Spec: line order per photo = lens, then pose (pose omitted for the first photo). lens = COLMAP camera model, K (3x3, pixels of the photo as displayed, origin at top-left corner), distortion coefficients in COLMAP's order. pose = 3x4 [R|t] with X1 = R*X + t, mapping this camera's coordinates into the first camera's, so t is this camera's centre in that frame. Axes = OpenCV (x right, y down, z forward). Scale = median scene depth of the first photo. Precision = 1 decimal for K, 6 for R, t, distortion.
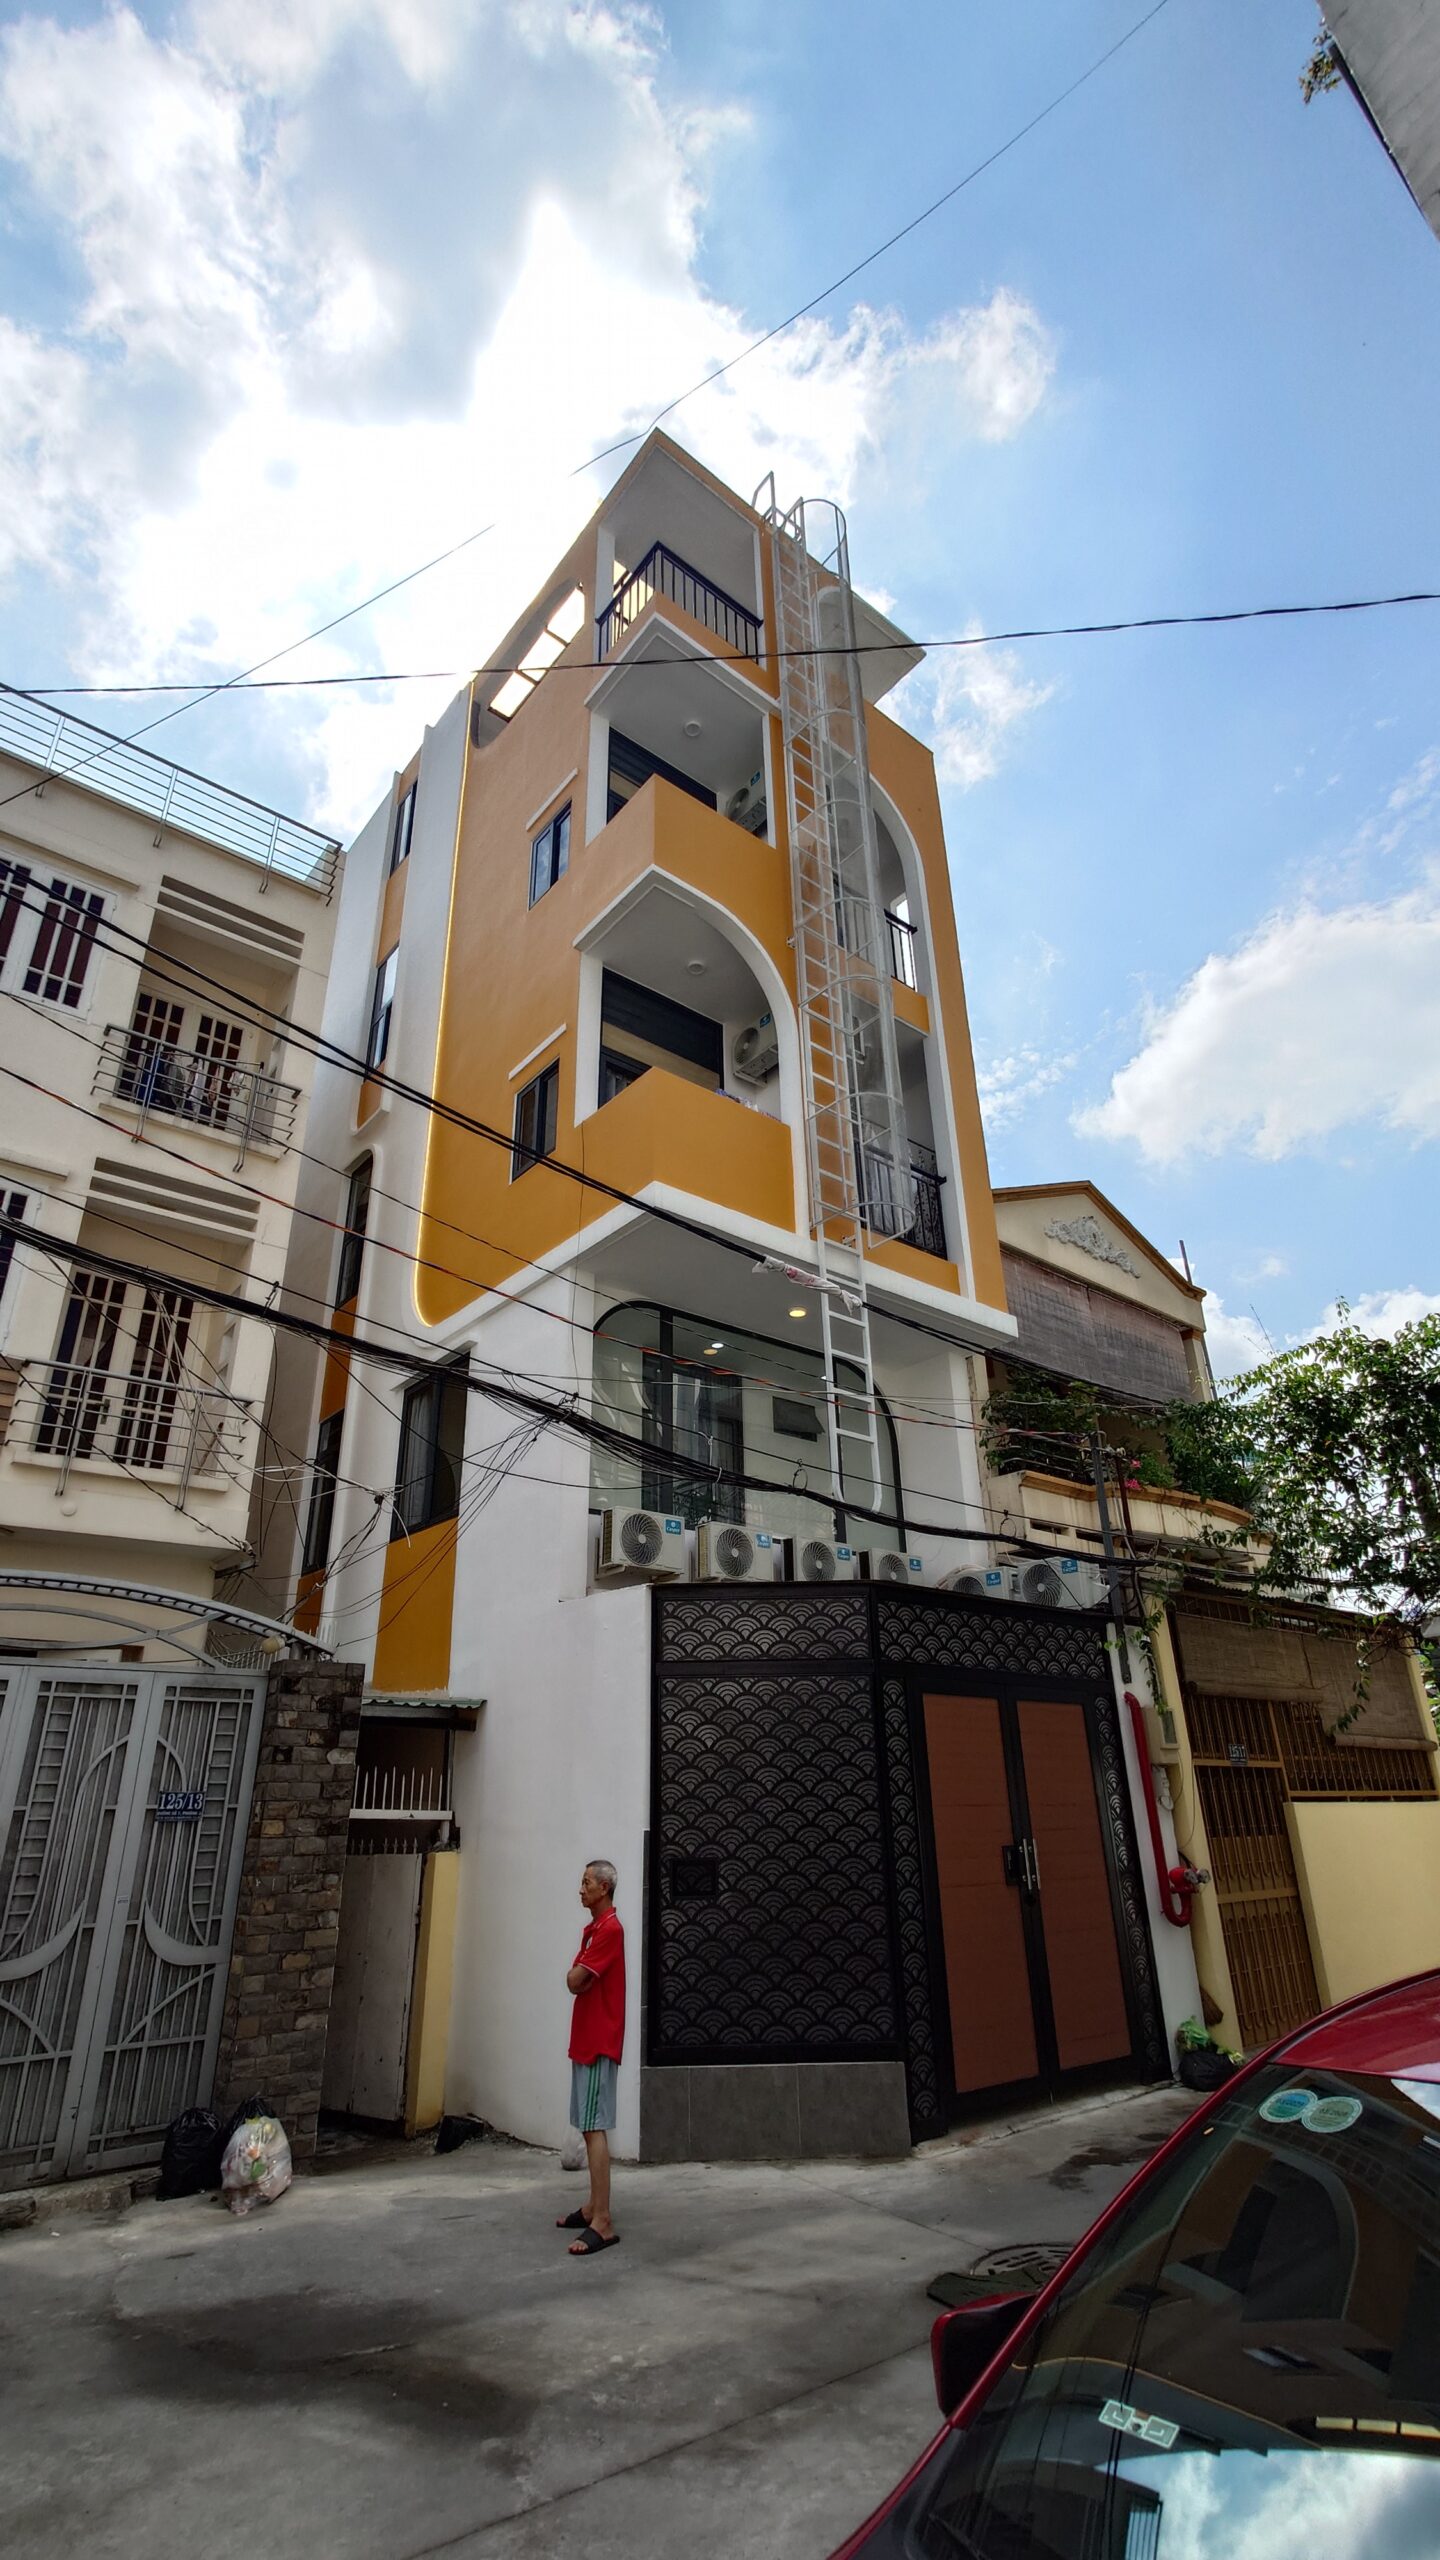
lens RADIAL K [[1166.7, 0, 716.7], [0, 1166.7, 1273.6], [0, 0, 1]] dist [0.002805, 0.000362]
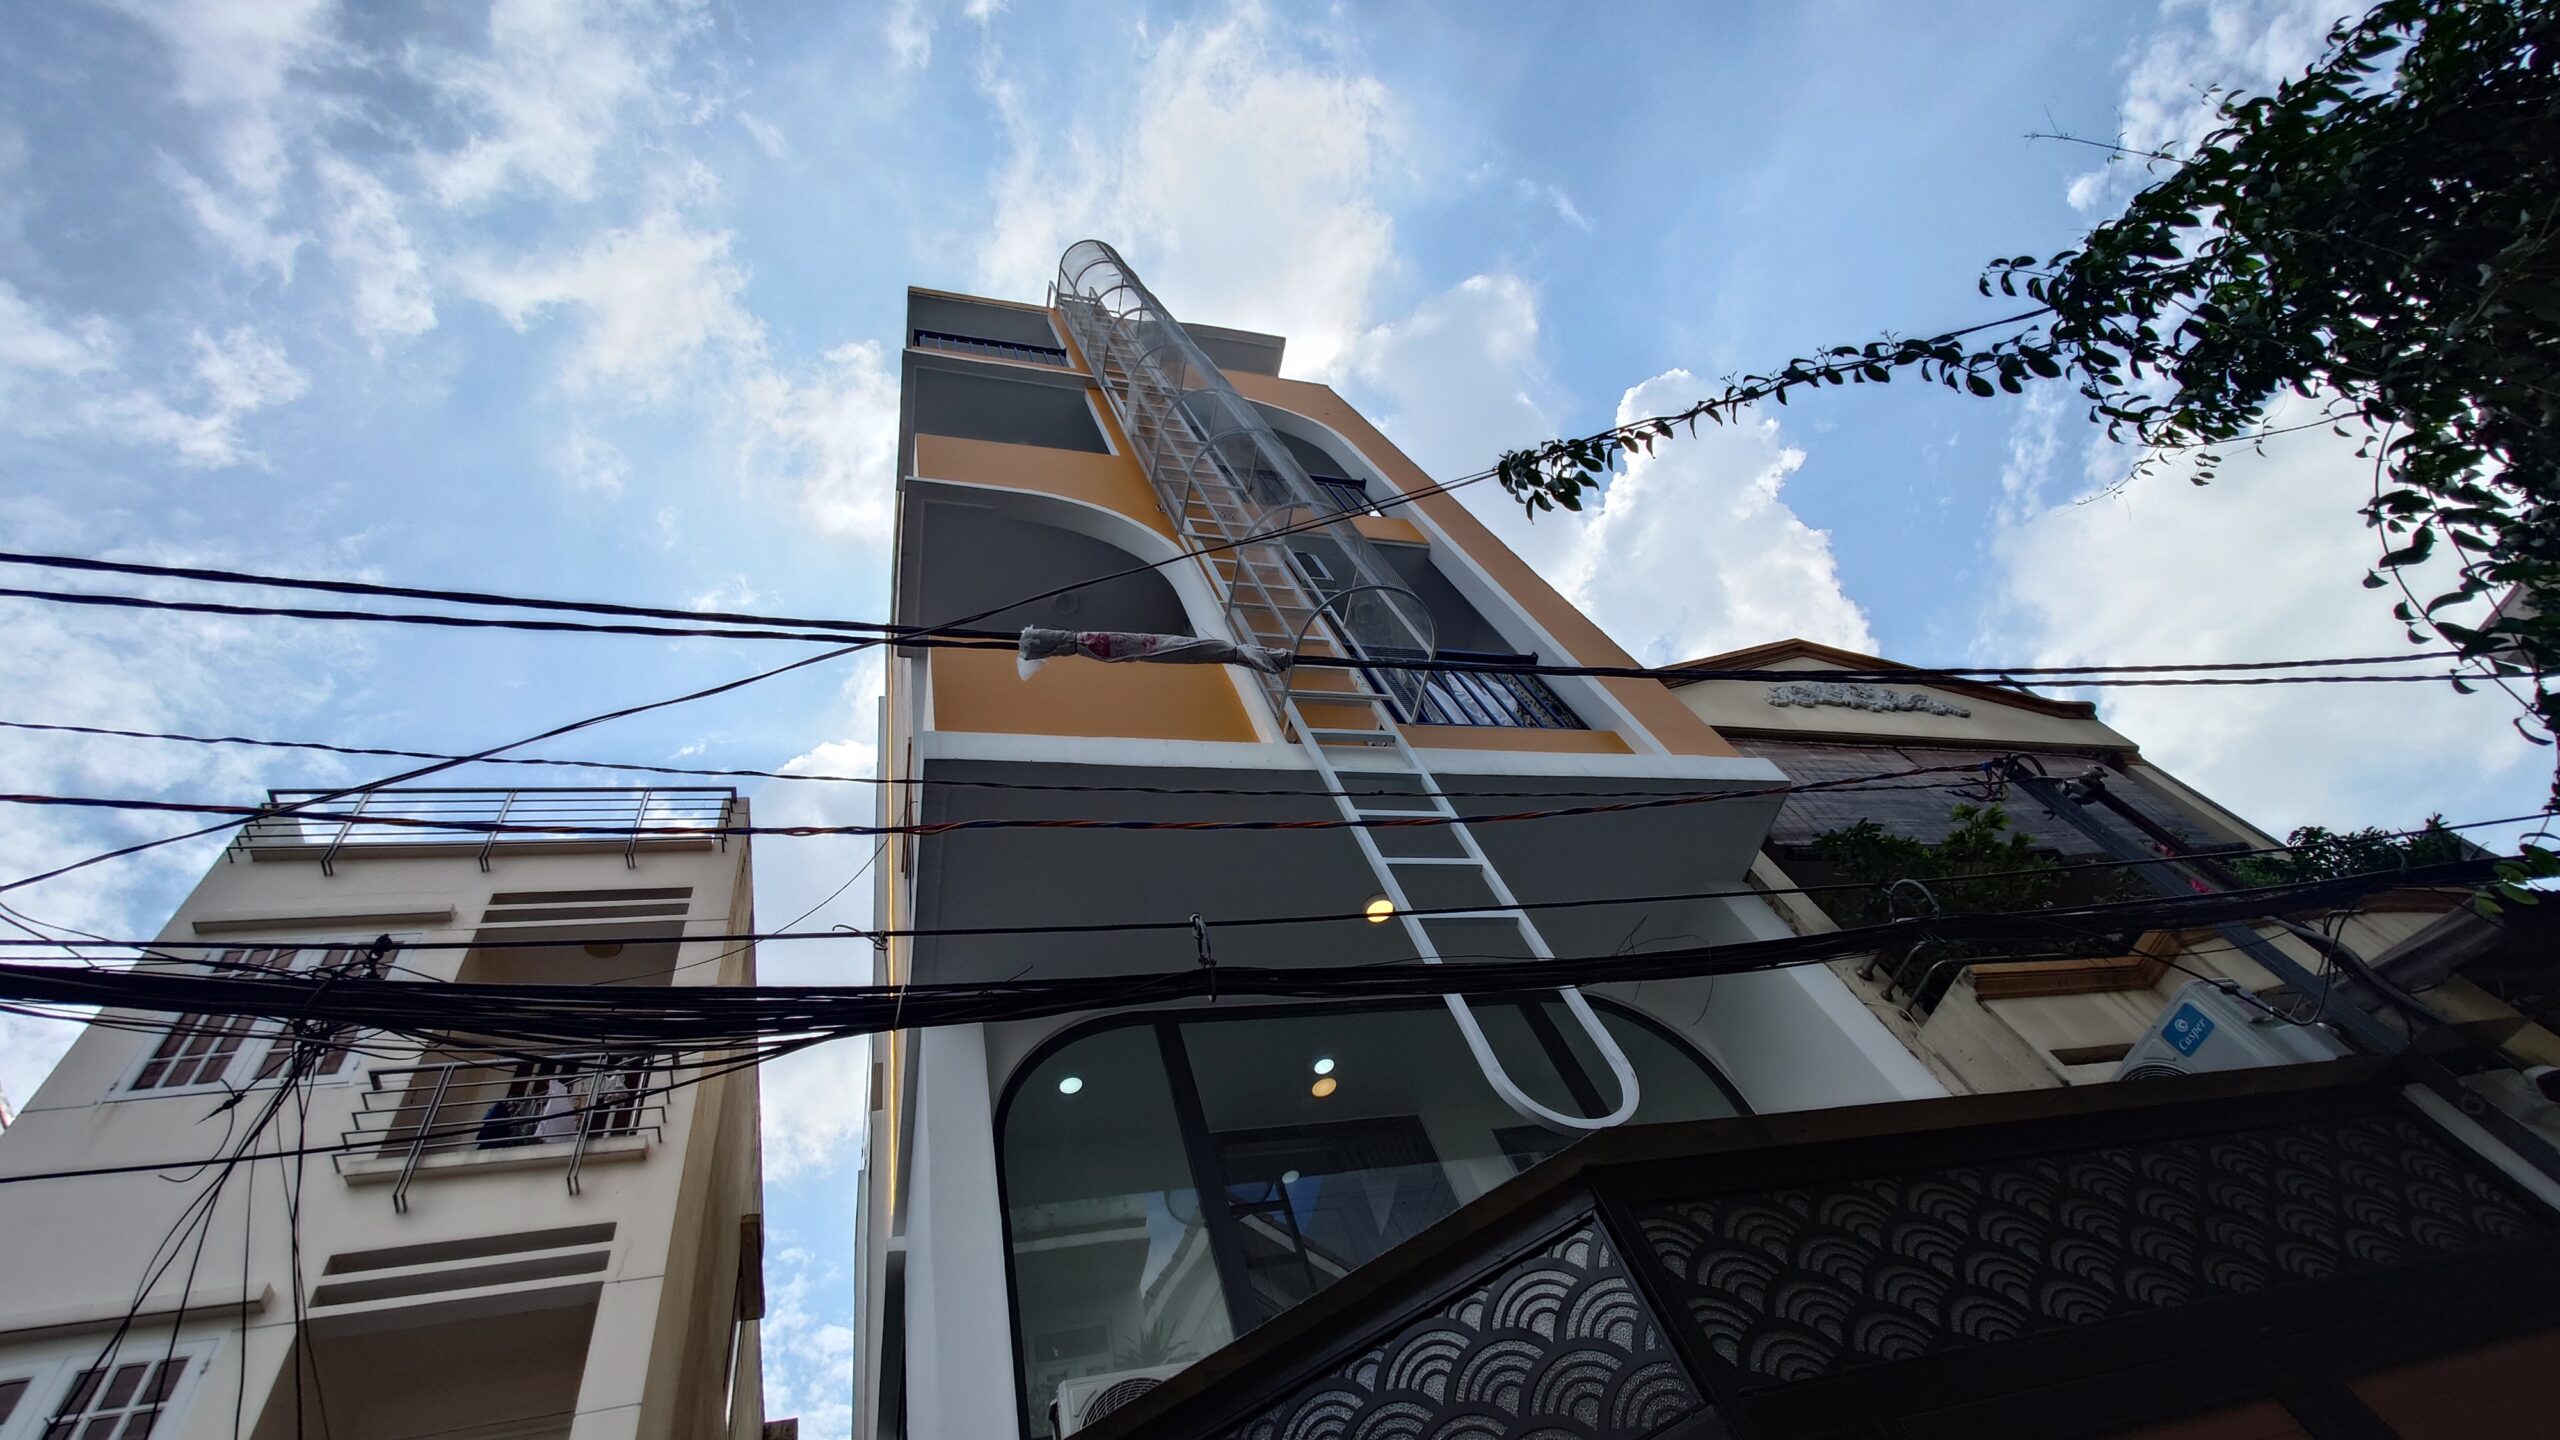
lens RADIAL K [[1166.7, 0, 1281.6], [0, 1166.7, 718.2], [0, 0, 1]] dist [0.002805, 0.000362]
pose [[0.861298, -0.505796, -0.048343, 0.139390], [0.417836, 0.759209, -0.499015, 0.298974], [0.289102, 0.409601, 0.865244, 0.654671]]
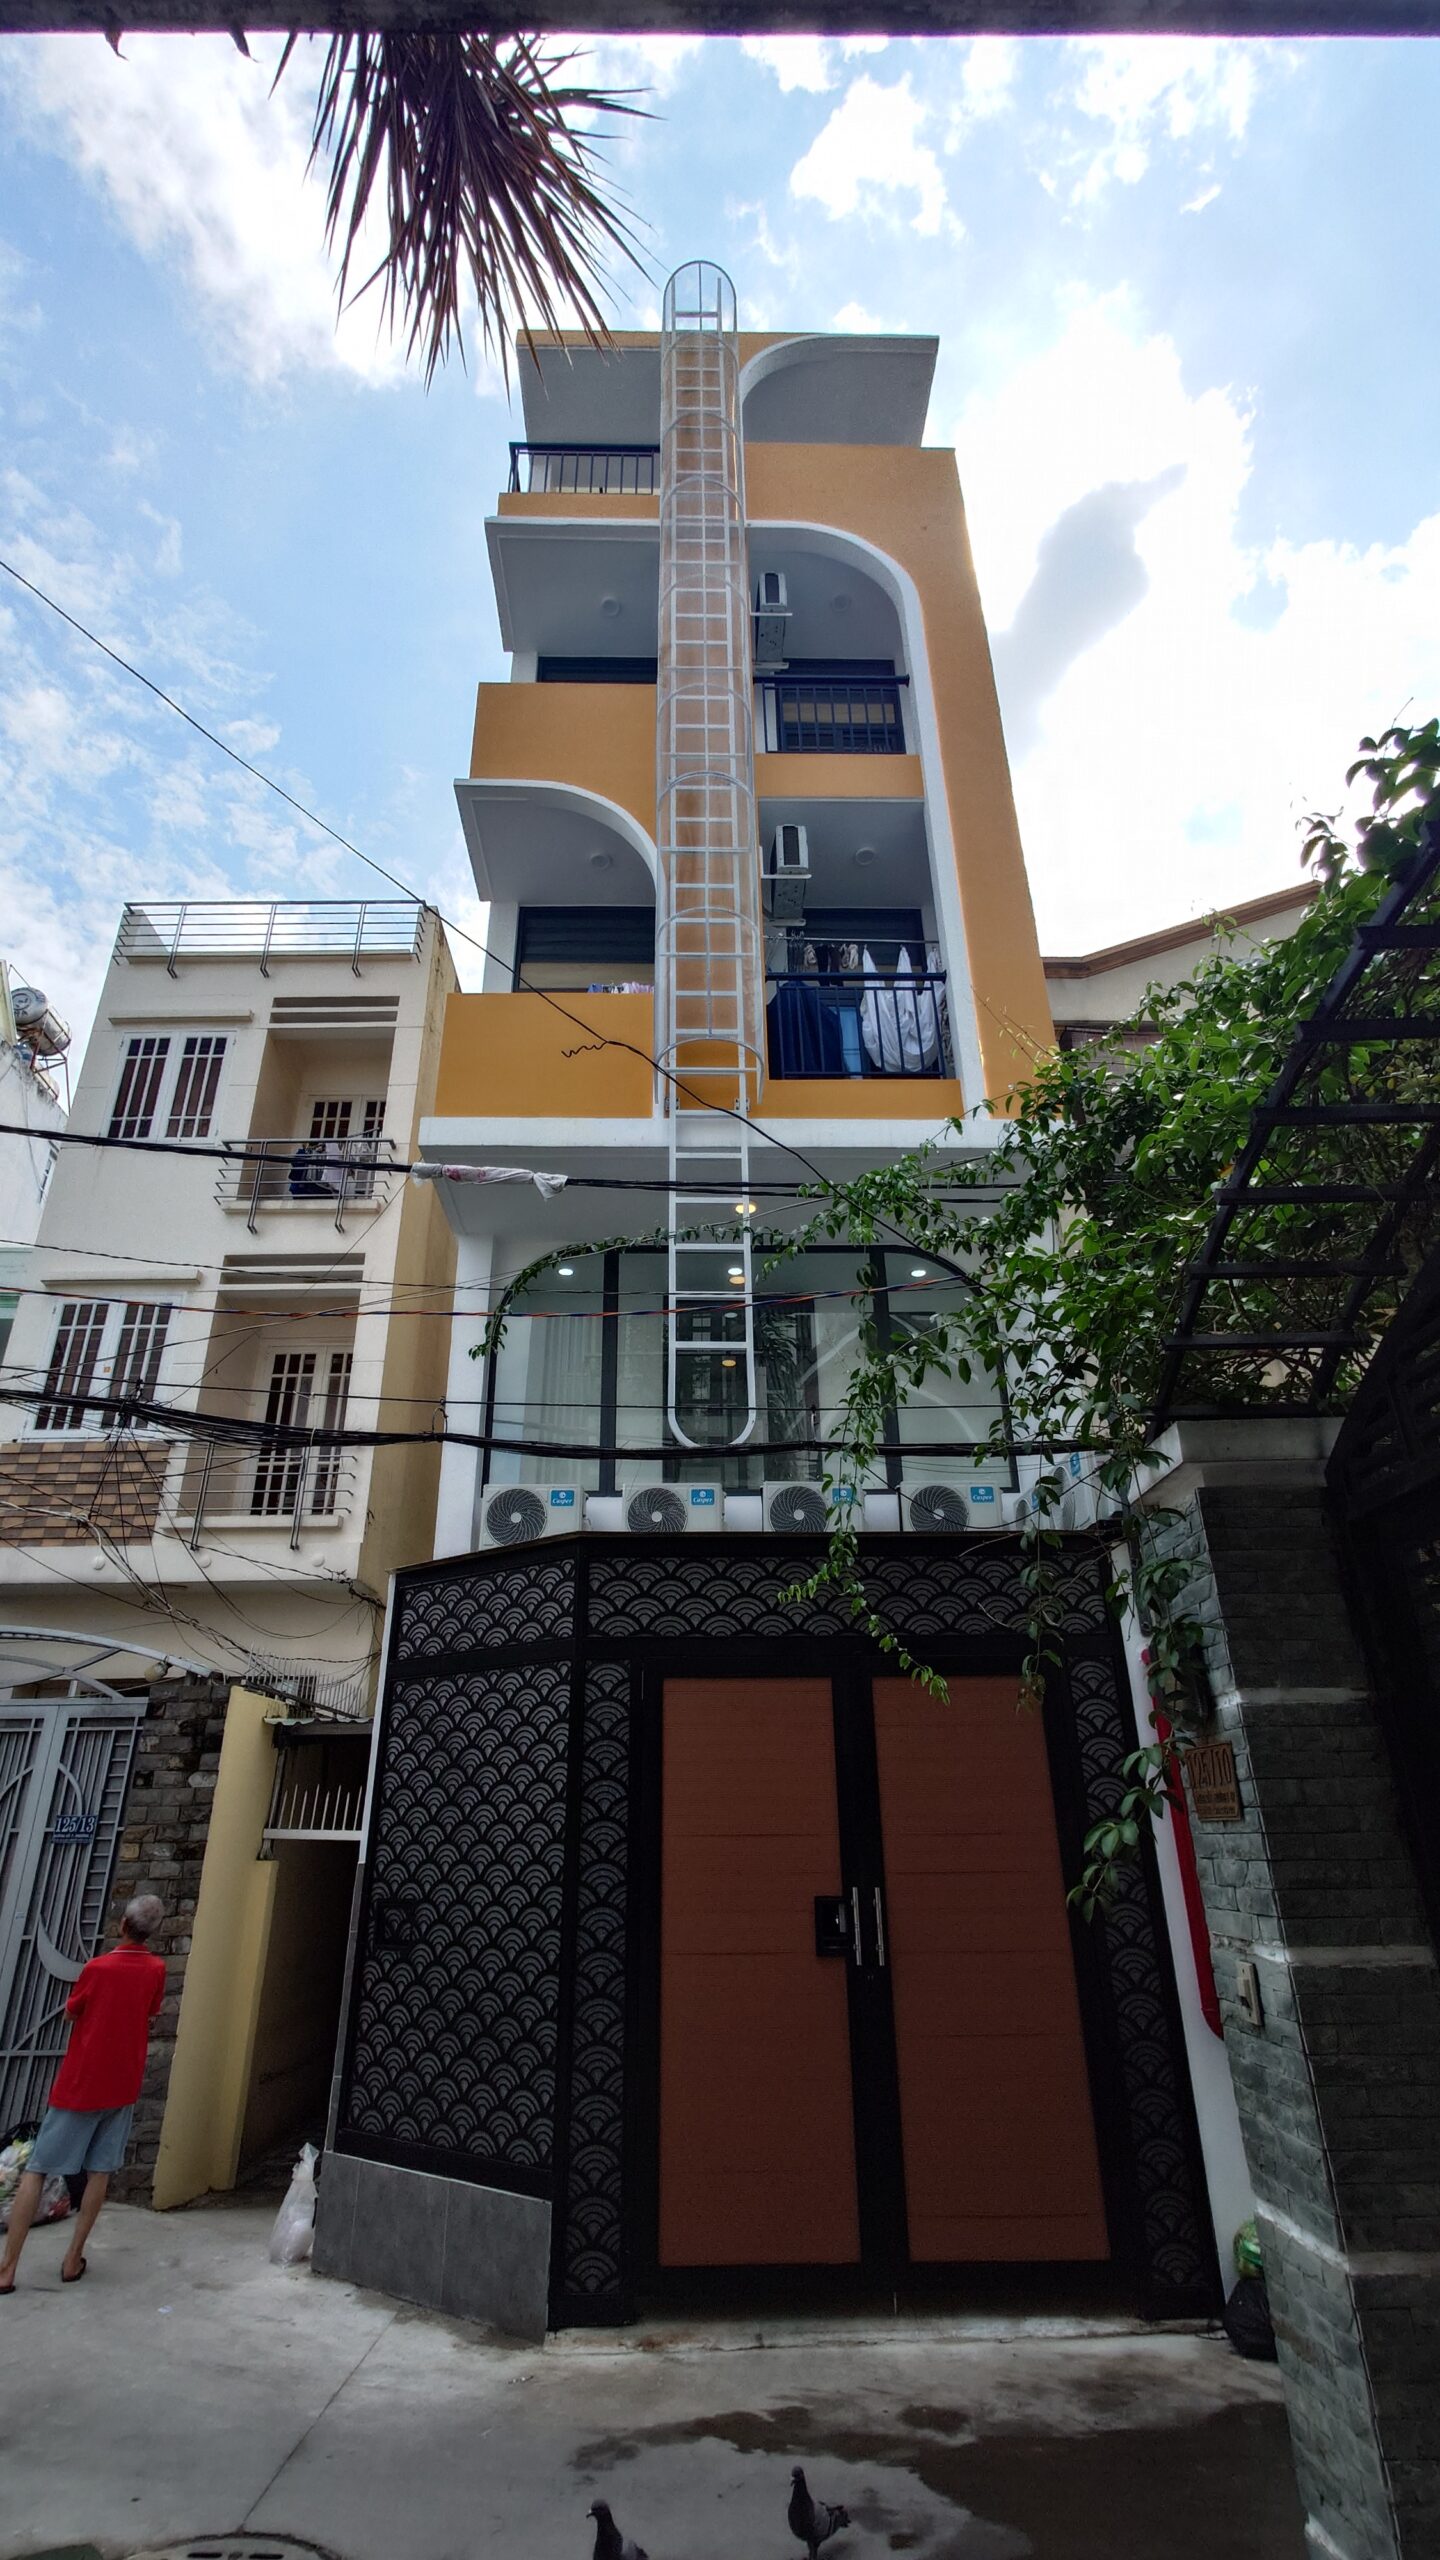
lens RADIAL K [[1166.7, 0, 713.5], [0, 1166.7, 1273.1], [0, 0, 1]] dist [0.002805, 0.000362]
pose [[0.786220, -0.258669, -0.561202, 0.673795], [0.258178, 0.962612, -0.081990, 0.187128], [0.561428, -0.080428, 0.823608, 0.447602]]
